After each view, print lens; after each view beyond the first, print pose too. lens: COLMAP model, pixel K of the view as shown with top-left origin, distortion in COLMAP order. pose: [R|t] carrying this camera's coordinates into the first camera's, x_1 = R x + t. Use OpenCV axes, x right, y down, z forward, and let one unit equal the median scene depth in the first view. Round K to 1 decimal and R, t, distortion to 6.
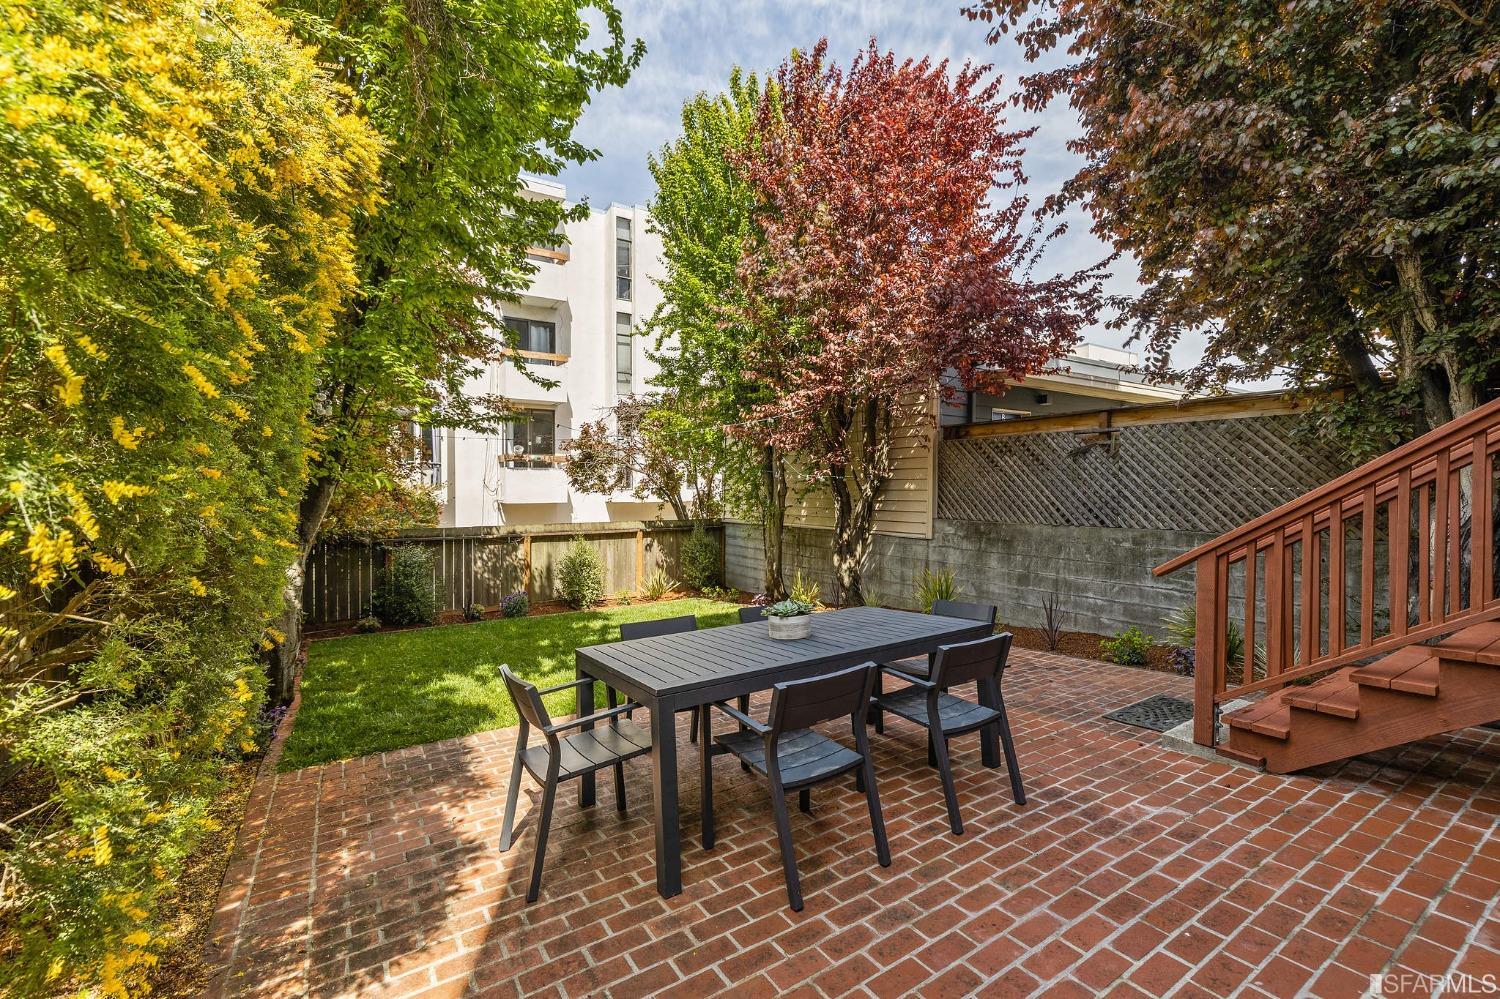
lens RADIAL K [[618.2, 0, 754.0], [0, 618.2, 483.7], [0, 0, 1]] dist [-0.000239, 0.000081]
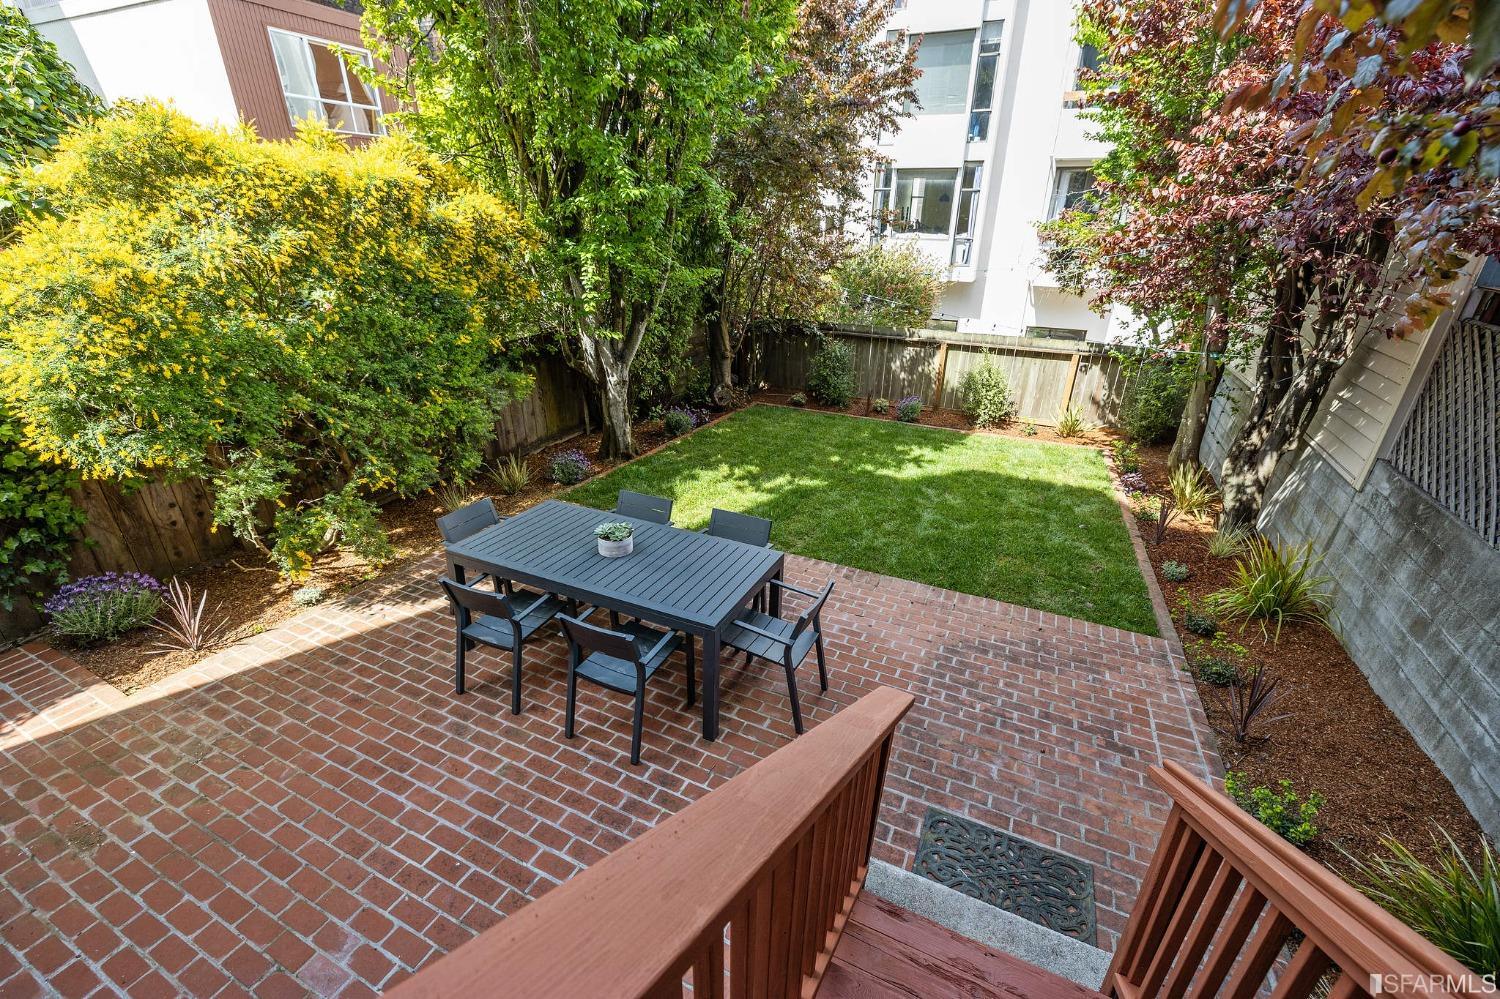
lens RADIAL K [[618.2, 0, 754.0], [0, 618.2, 483.7], [0, 0, 1]] dist [-0.000239, 0.000081]
pose [[0.543722, 0.342873, -0.766032, 0.382456], [-0.010497, 0.915448, 0.402300, -0.131174], [0.839200, -0.210698, 0.501348, 0.216090]]
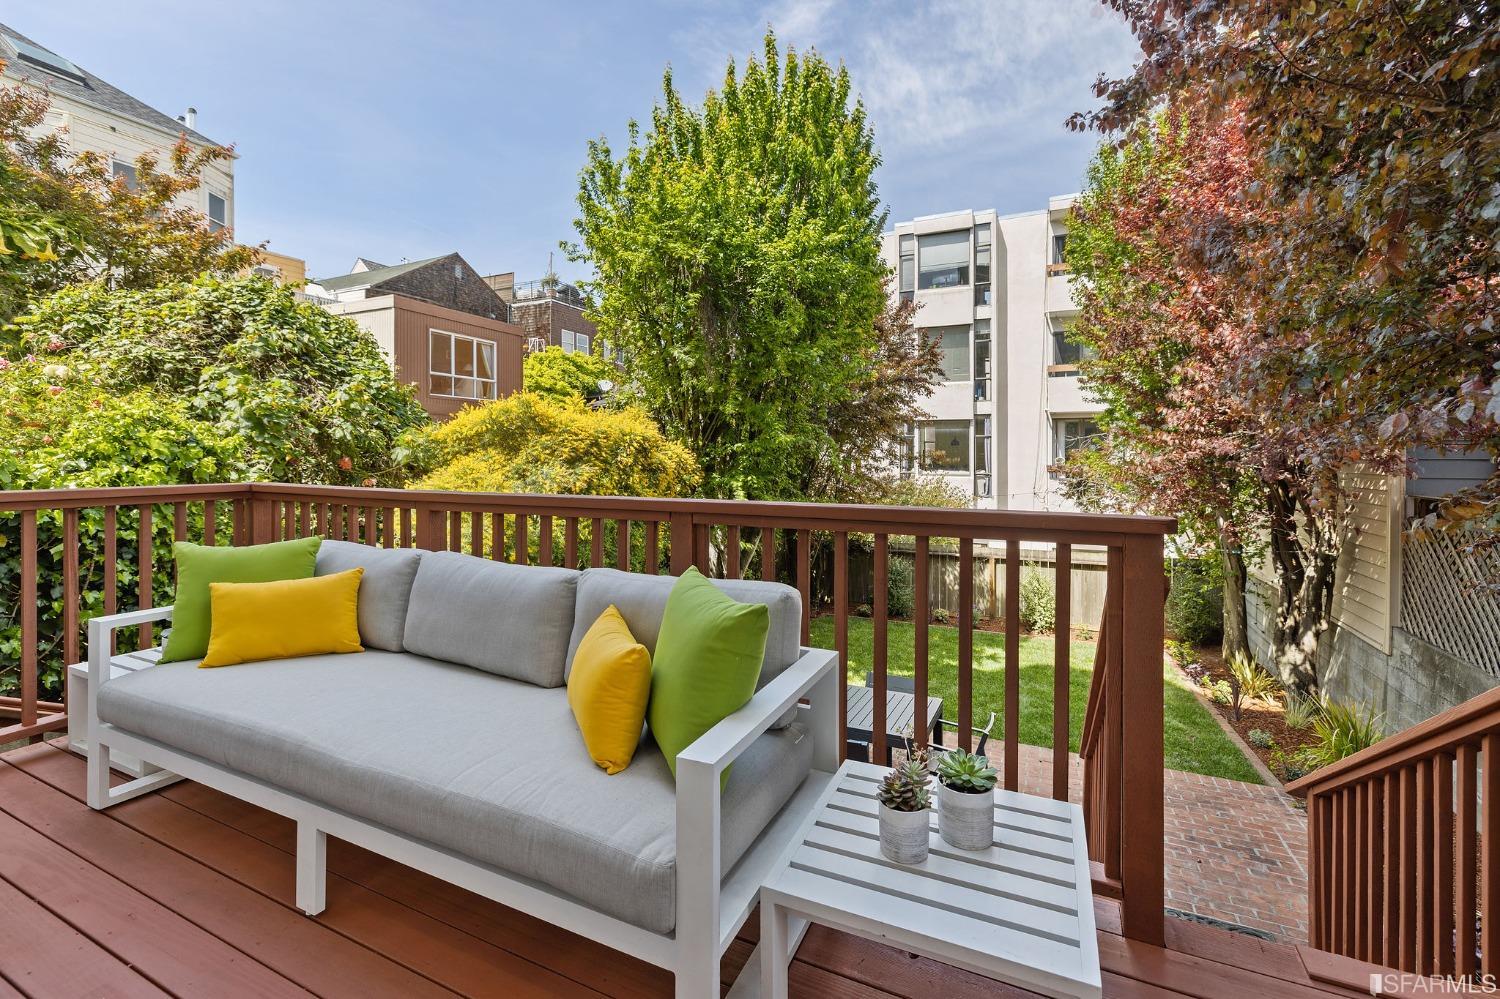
lens RADIAL K [[631.5, 0, 751.0], [0, 631.5, 452.7], [0, 0, 1]] dist [0.001622, 0.000384]
pose [[0.538395, -0.002884, -0.842688, 0.463286], [-0.001913, 0.999987, -0.004644, -0.127781], [0.842690, 0.004113, 0.538383, -0.018906]]
